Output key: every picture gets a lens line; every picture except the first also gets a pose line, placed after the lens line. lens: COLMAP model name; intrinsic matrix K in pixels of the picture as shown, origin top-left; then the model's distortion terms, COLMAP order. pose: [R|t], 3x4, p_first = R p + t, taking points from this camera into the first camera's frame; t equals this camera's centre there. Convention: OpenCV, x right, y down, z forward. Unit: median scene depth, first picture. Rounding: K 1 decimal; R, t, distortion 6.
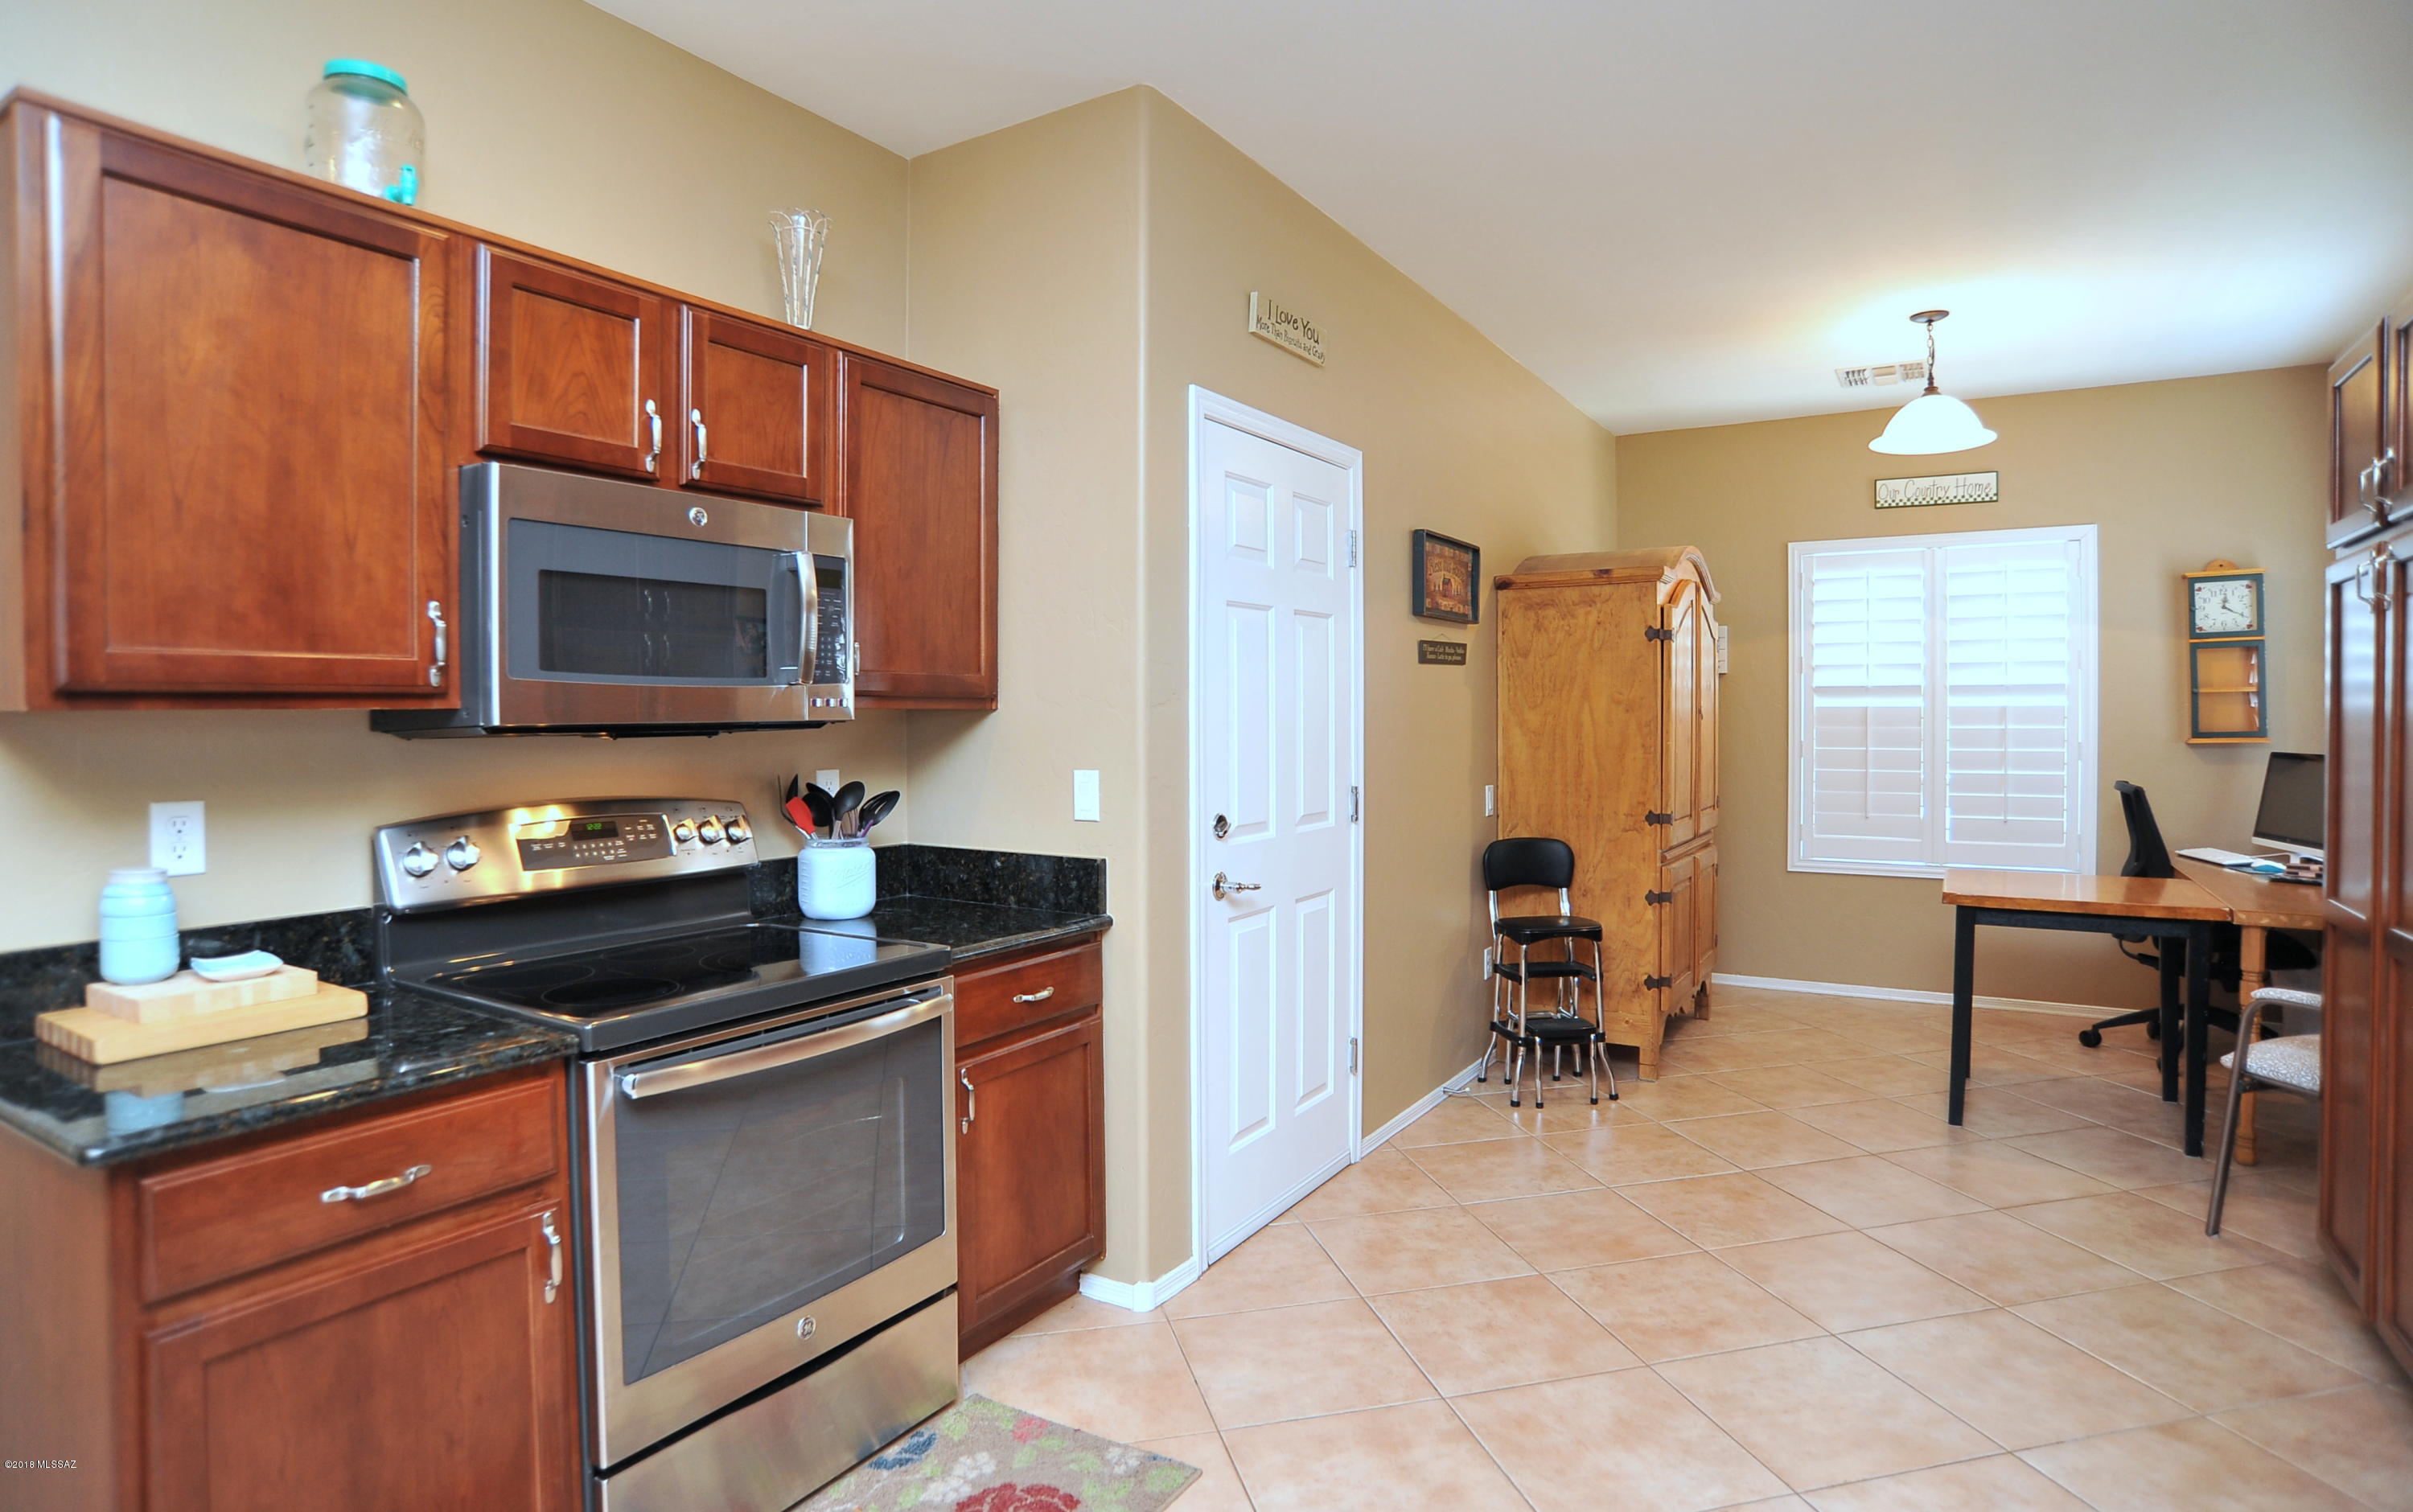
lens RADIAL K [[1270.6, 0, 1215.6], [0, 1270.6, 725.1], [0, 0, 1]] dist [-0.104181, 0.052953]
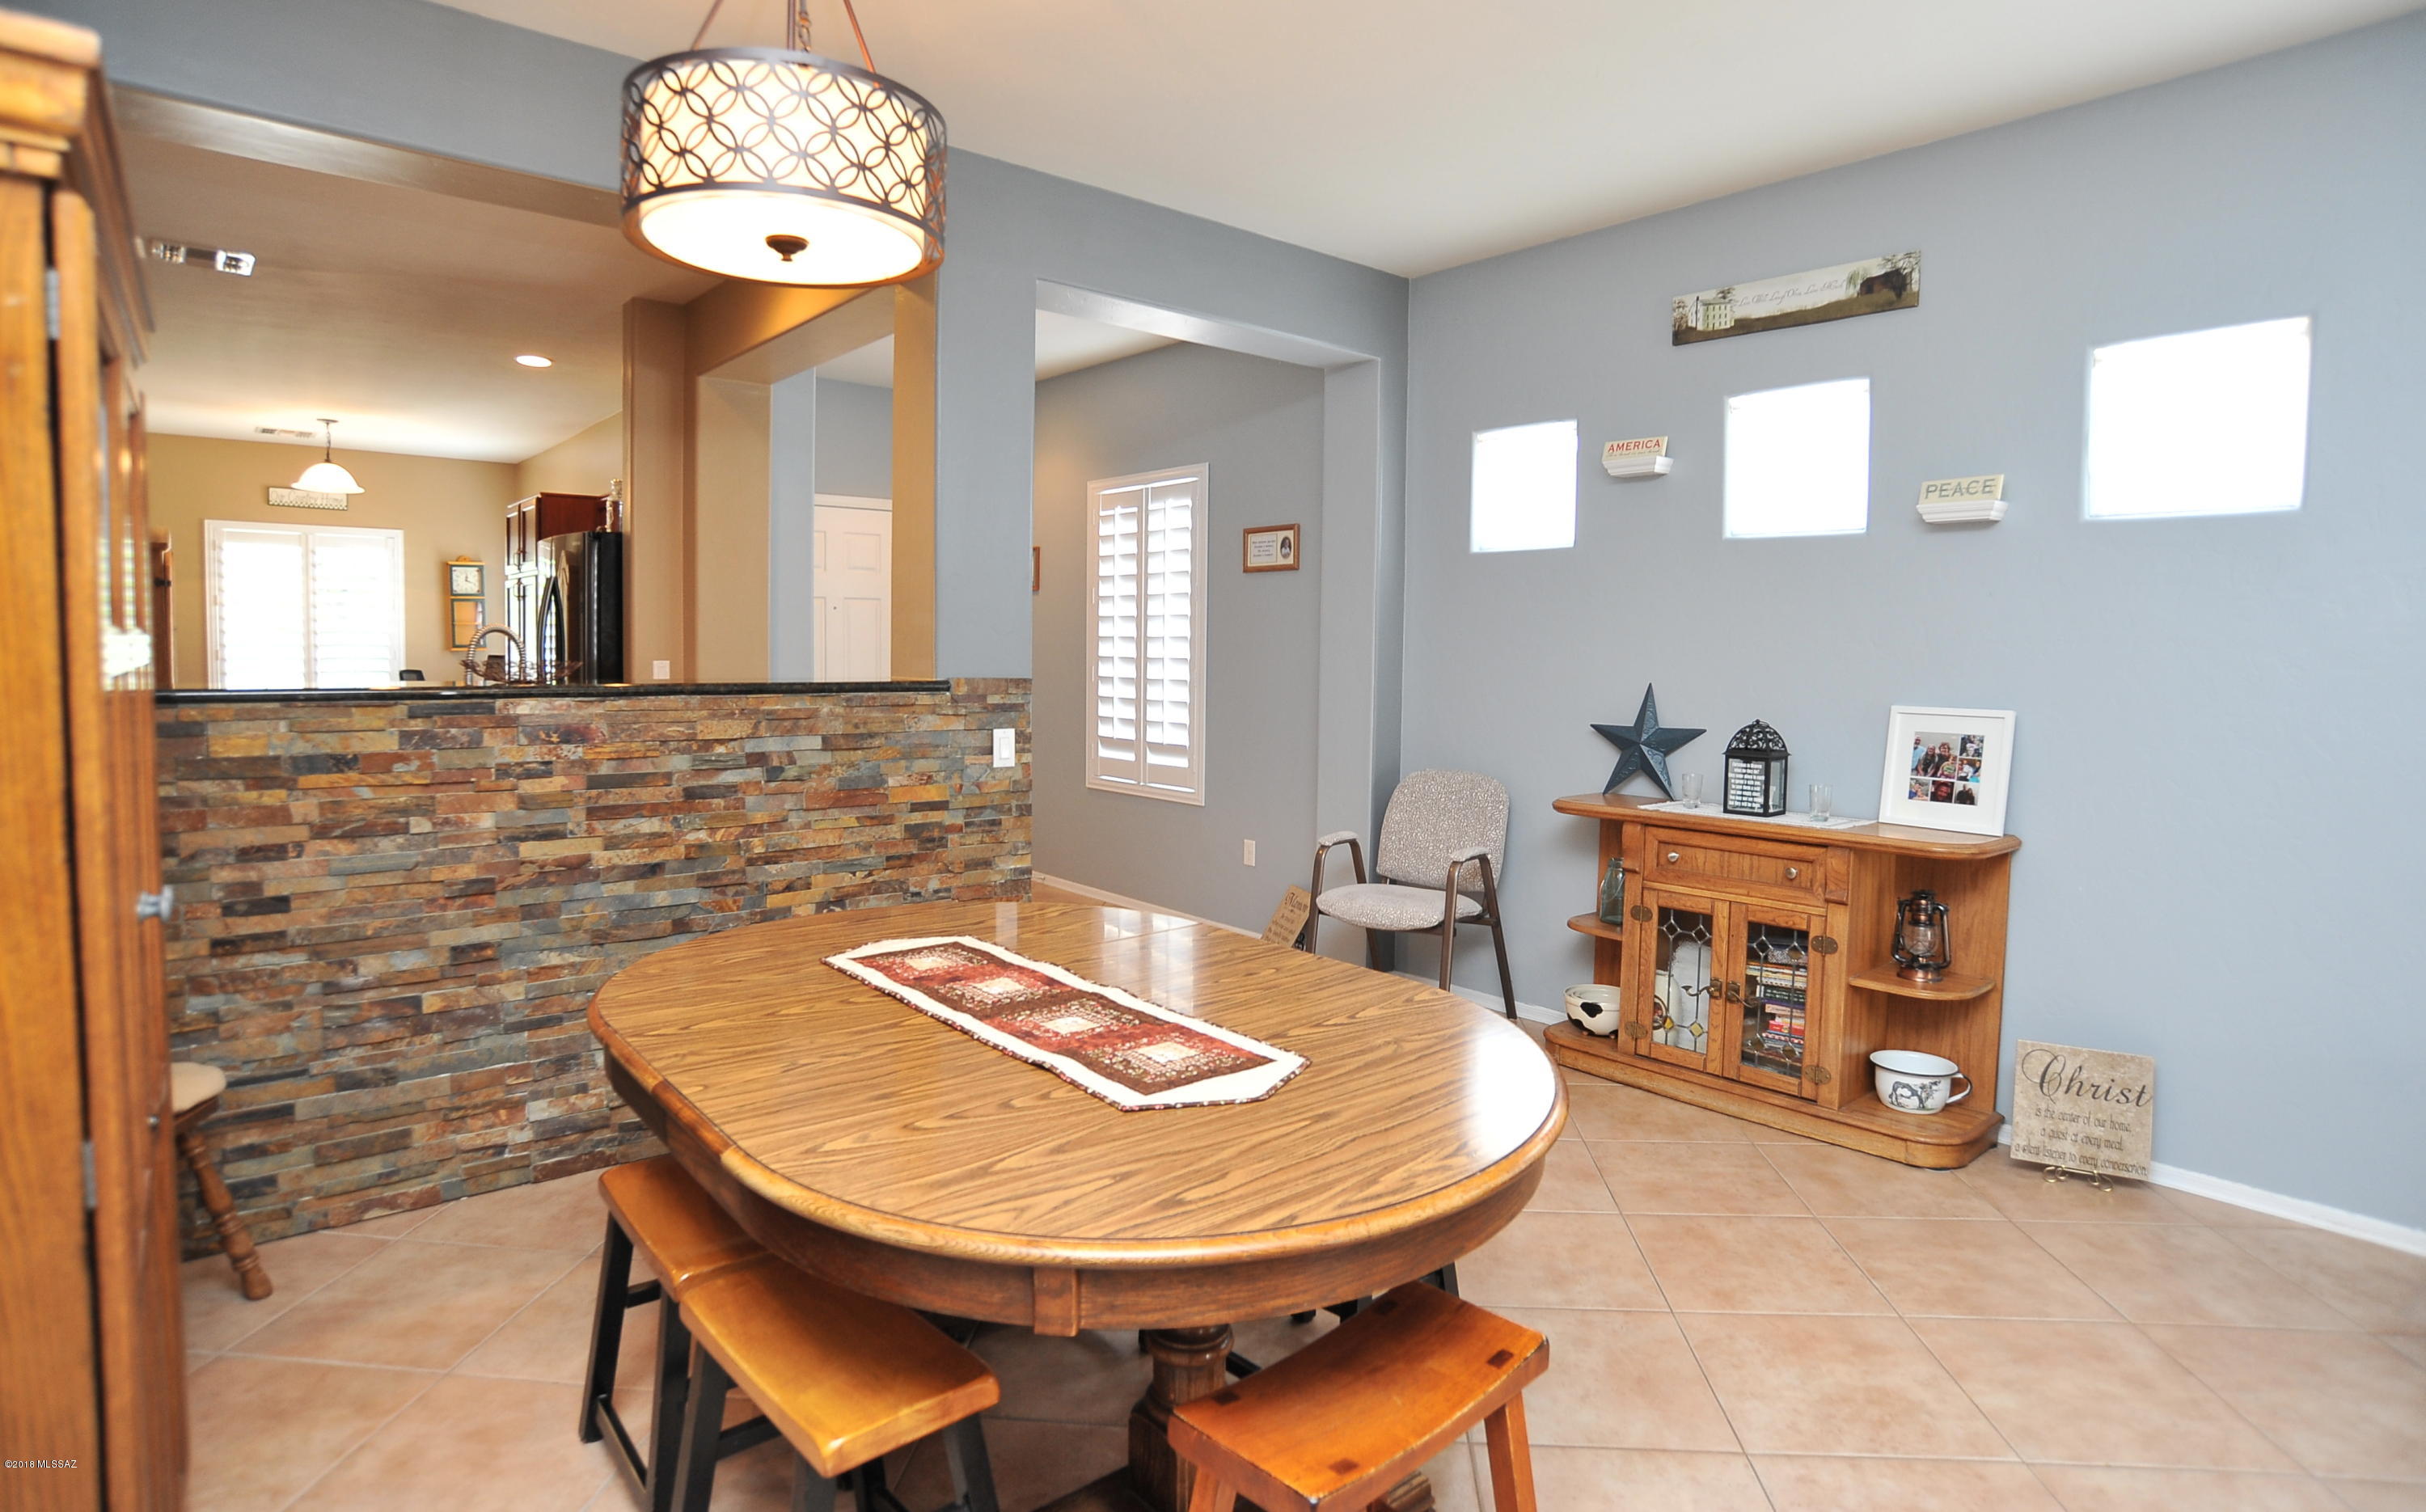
lens RADIAL K [[1277.5, 0, 1222.1], [0, 1277.5, 724.9], [0, 0, 1]] dist [-0.104181, 0.052953]
pose [[0.311204, -0.049328, 0.949062, -1.130964], [-0.007465, 0.998494, 0.054345, 0.027555], [-0.950314, -0.023997, 0.310367, -1.279774]]
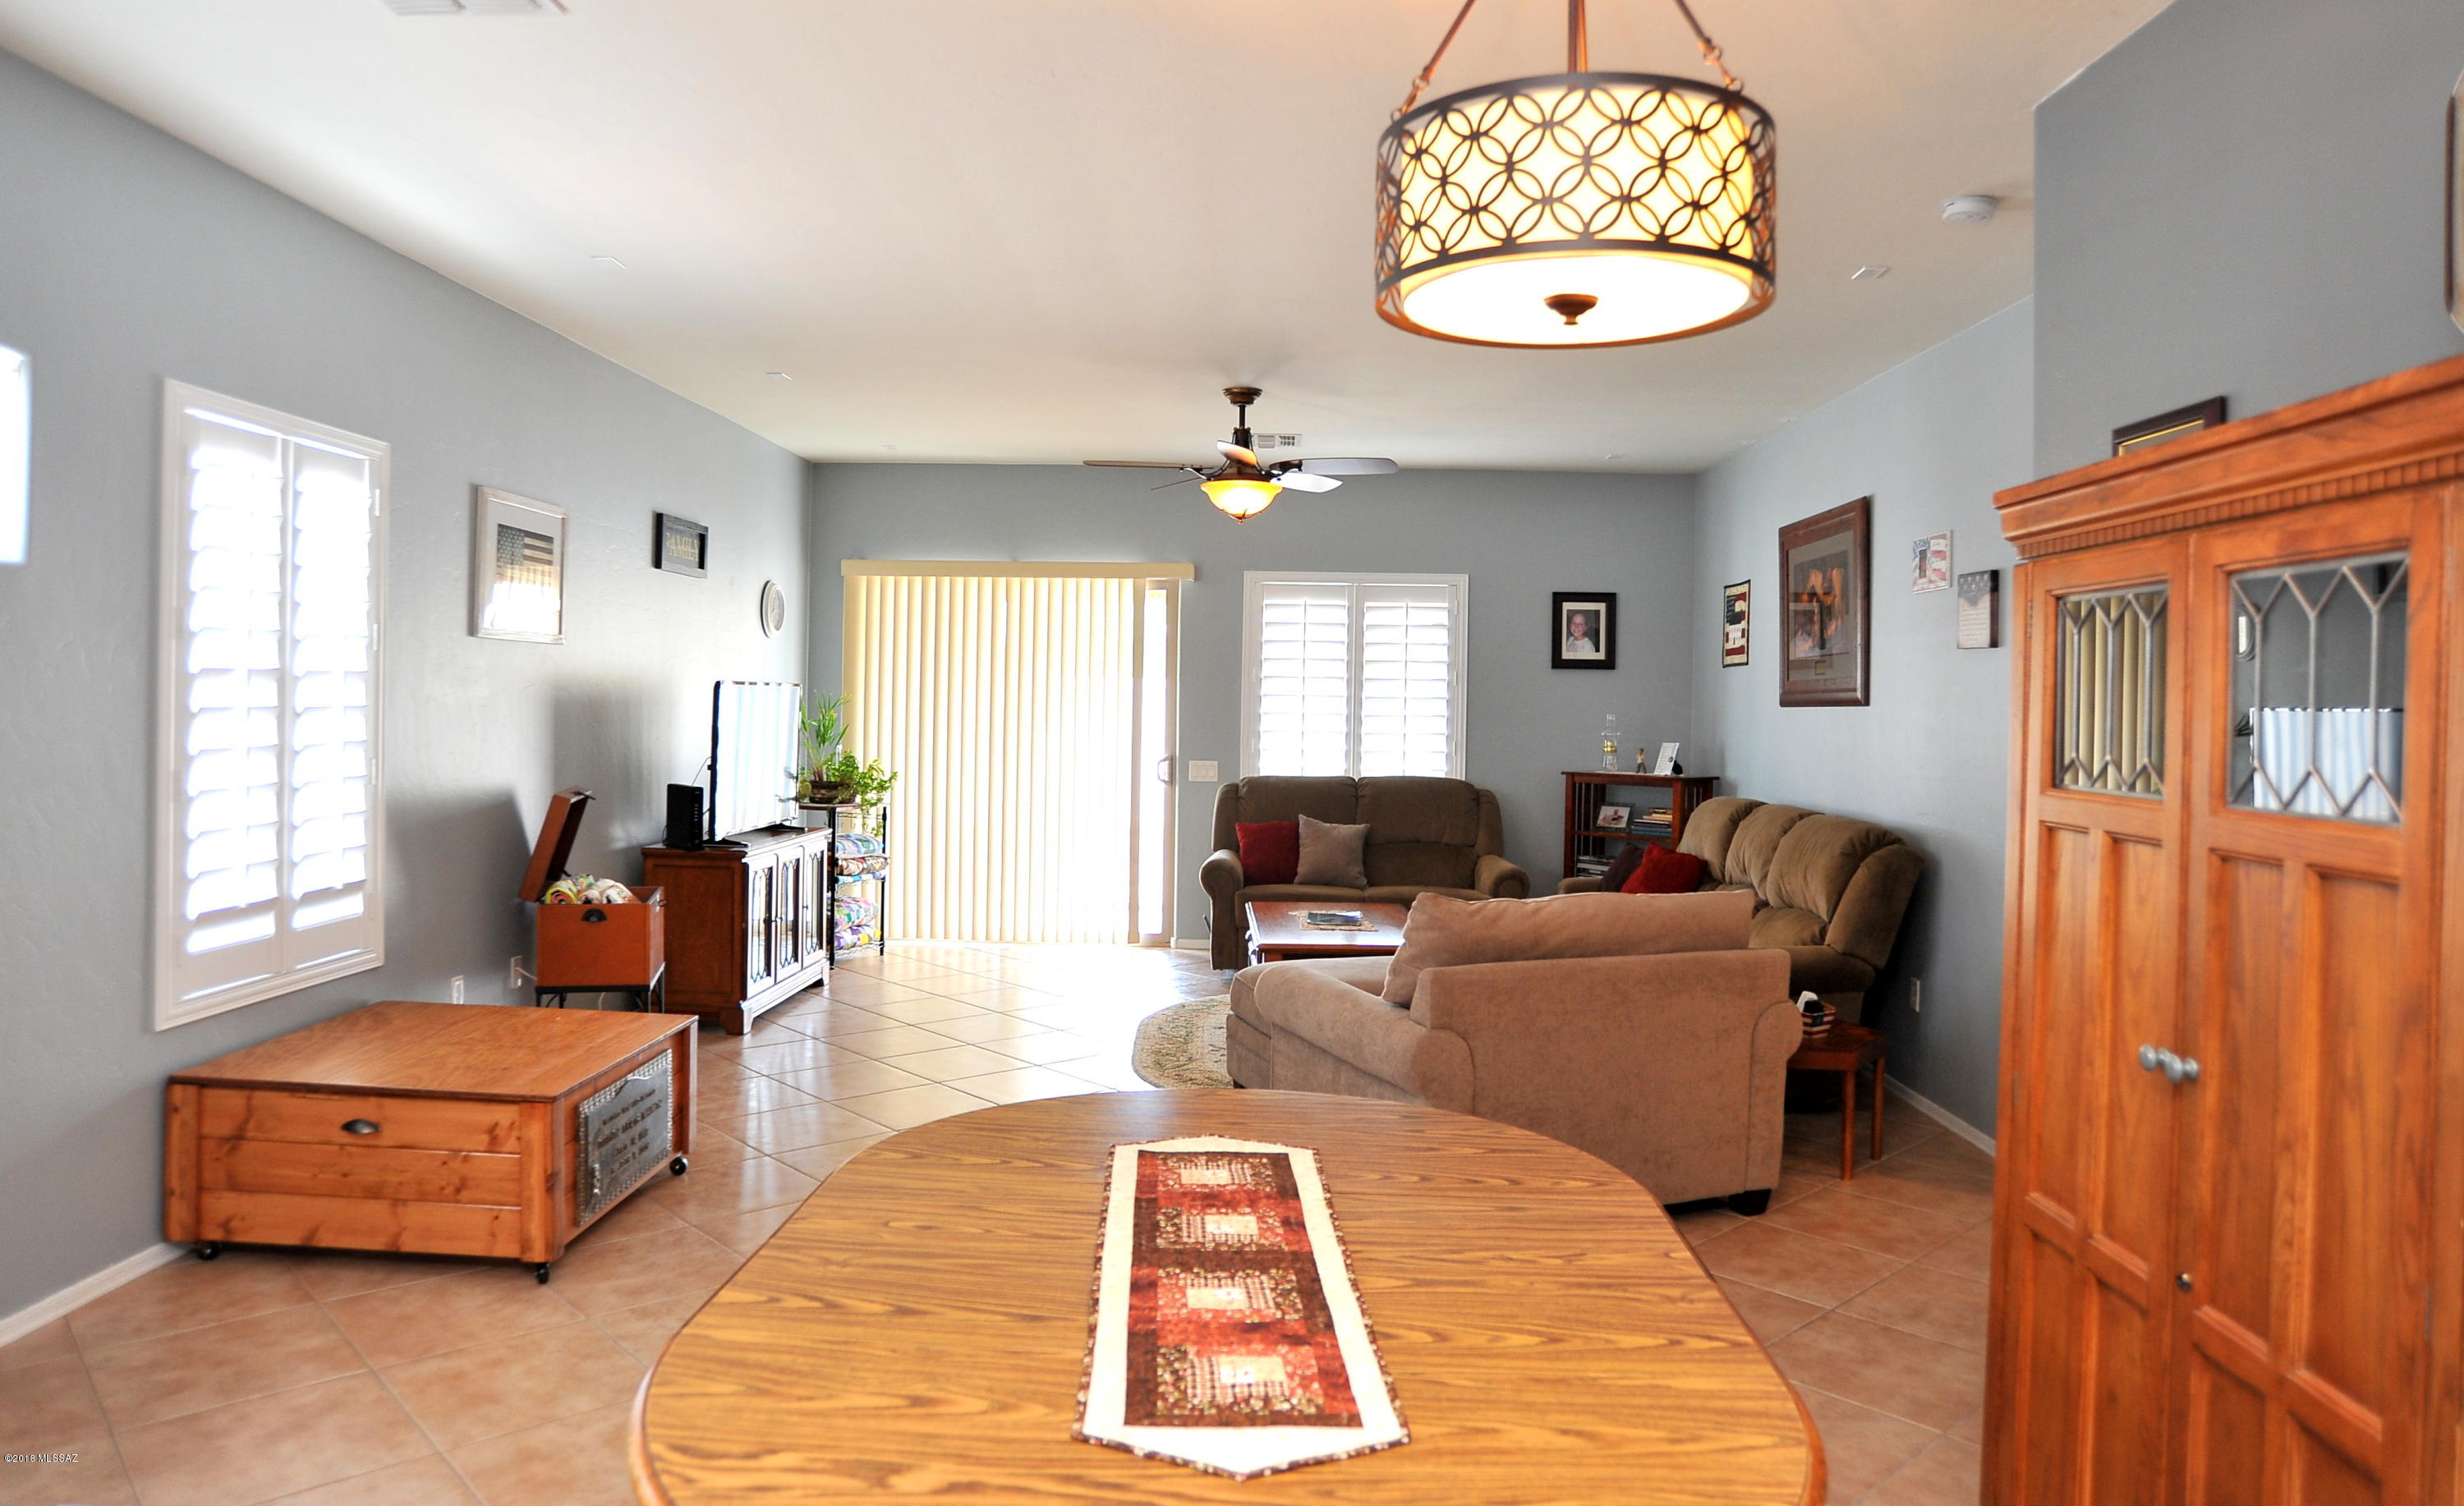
lens RADIAL K [[1574.7, 0, 1221.0], [0, 1574.7, 698.1], [0, 0, 1]] dist [-0.092630, 0.063582]
pose [[-0.868912, -0.012018, -0.494821, -0.187893], [-0.019070, 0.999776, 0.009204, -0.023408], [0.494600, 0.017433, -0.868946, -0.416323]]
